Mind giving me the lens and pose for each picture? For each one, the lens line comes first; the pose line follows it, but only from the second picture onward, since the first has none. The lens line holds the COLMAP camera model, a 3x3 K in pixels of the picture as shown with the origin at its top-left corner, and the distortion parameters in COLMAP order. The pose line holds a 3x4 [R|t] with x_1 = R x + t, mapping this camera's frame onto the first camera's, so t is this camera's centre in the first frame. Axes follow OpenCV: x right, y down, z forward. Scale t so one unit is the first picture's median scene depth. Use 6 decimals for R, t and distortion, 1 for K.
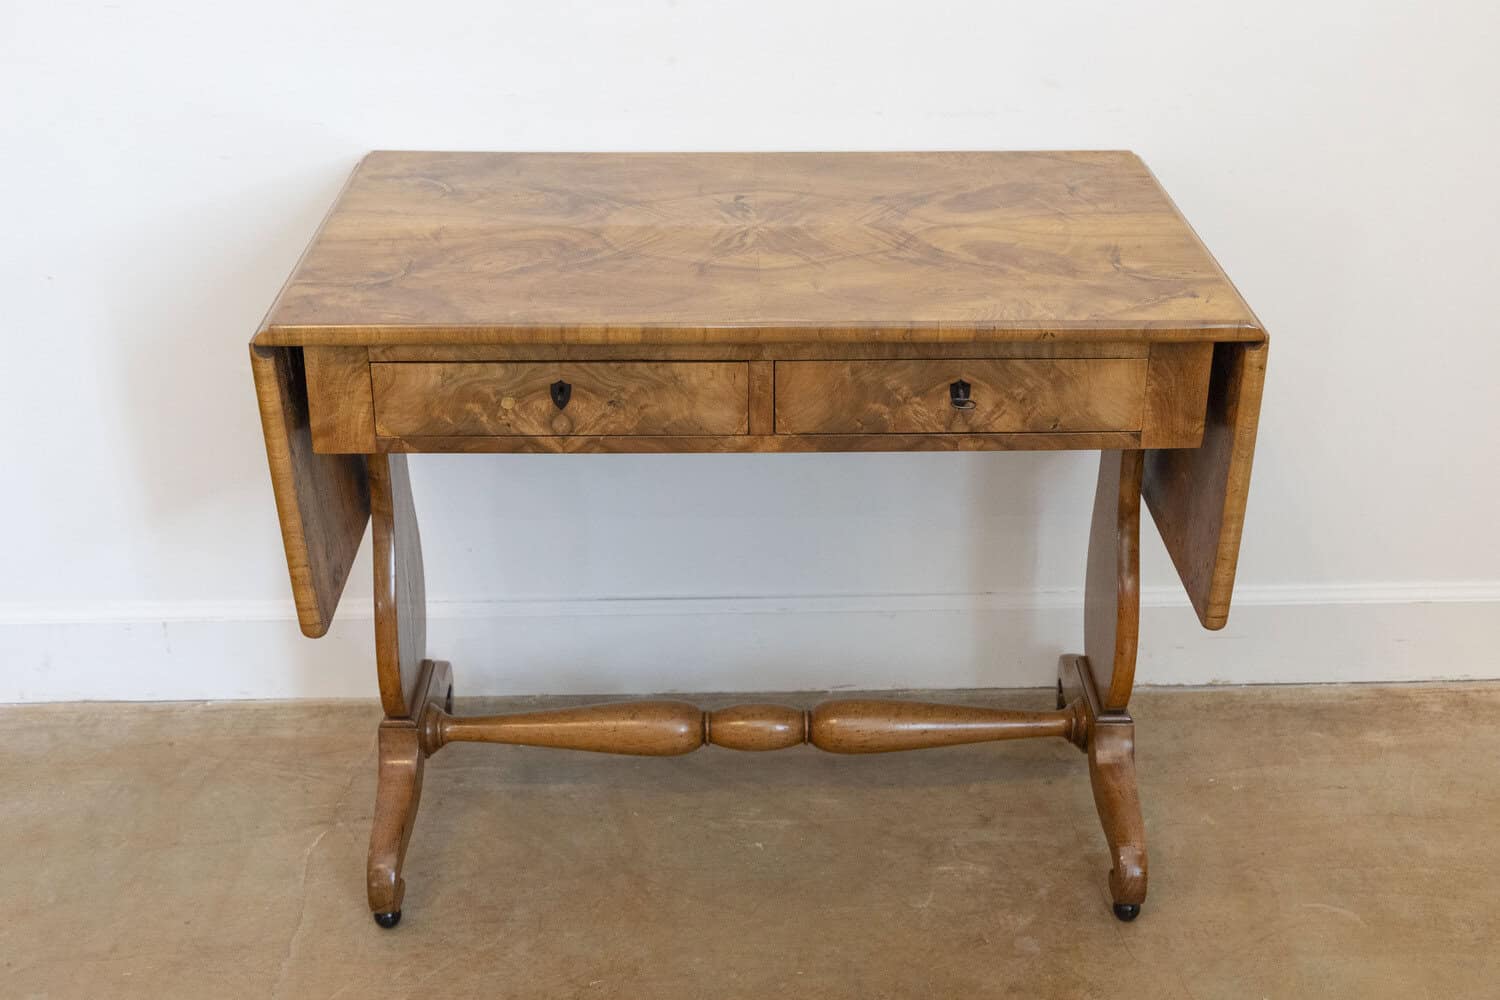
lens RADIAL K [[1866.7, 0, 760.5], [0, 1866.7, 459.0], [0, 0, 1]] dist [0.000088, -0.015244]
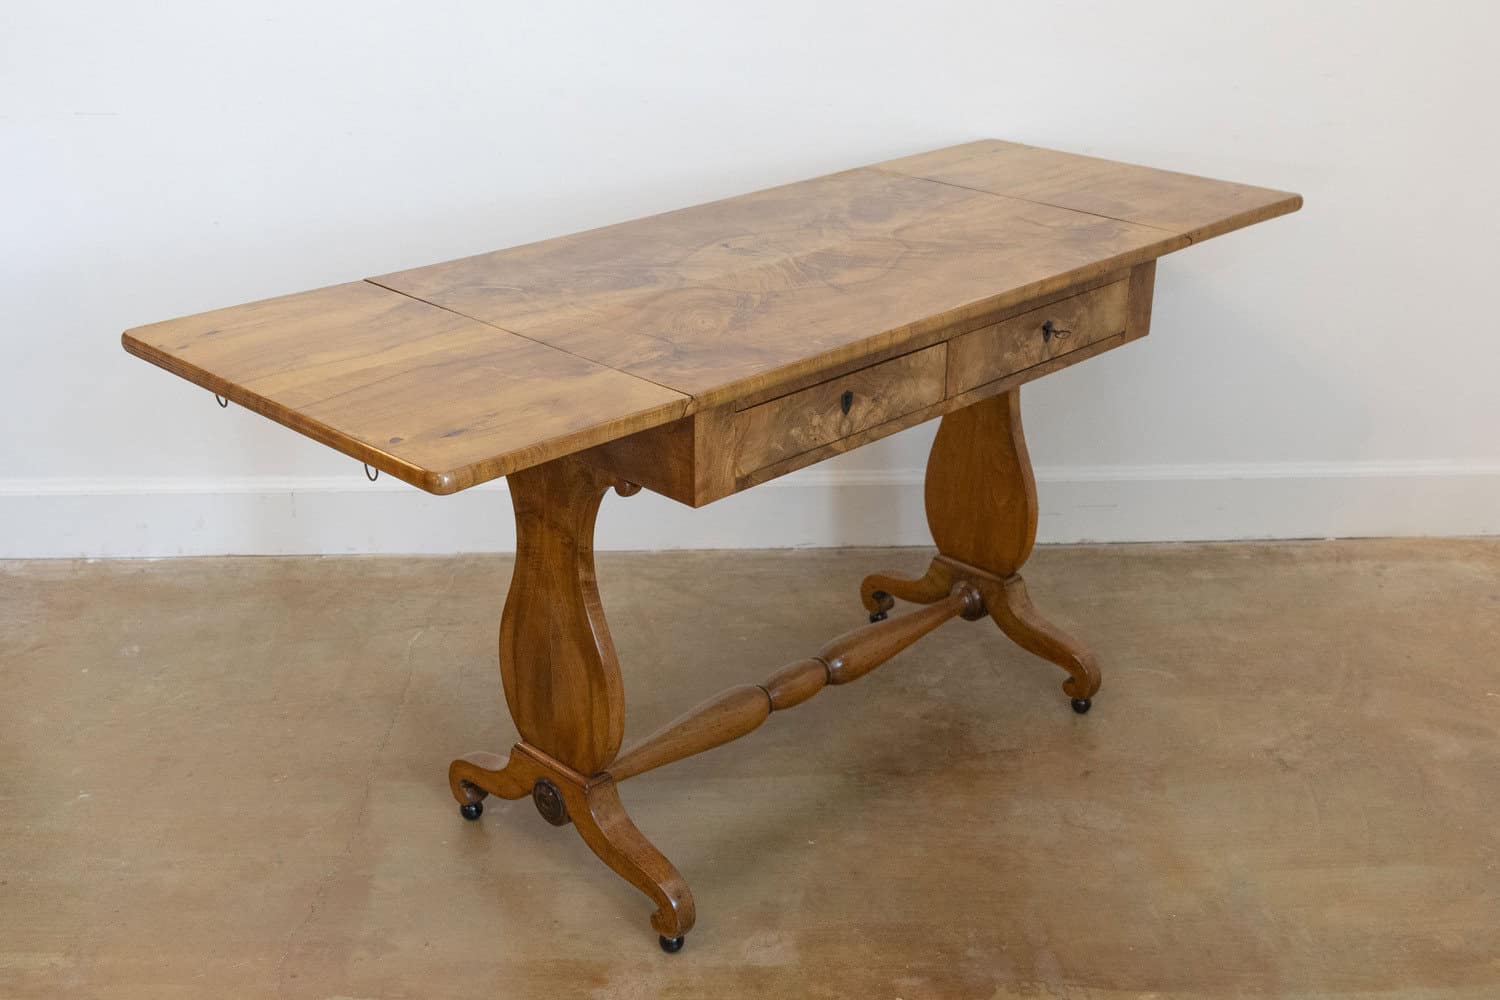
lens RADIAL K [[1800.0, 0, 750.0], [0, 1800.0, 500.0], [0, 0, 1]] dist [0.017860, 0.034791]
pose [[0.721361, -0.273229, 0.636384, -0.838759], [0.292687, 0.953068, 0.077427, -0.076297], [-0.627673, 0.130409, 0.767477, 0.146624]]
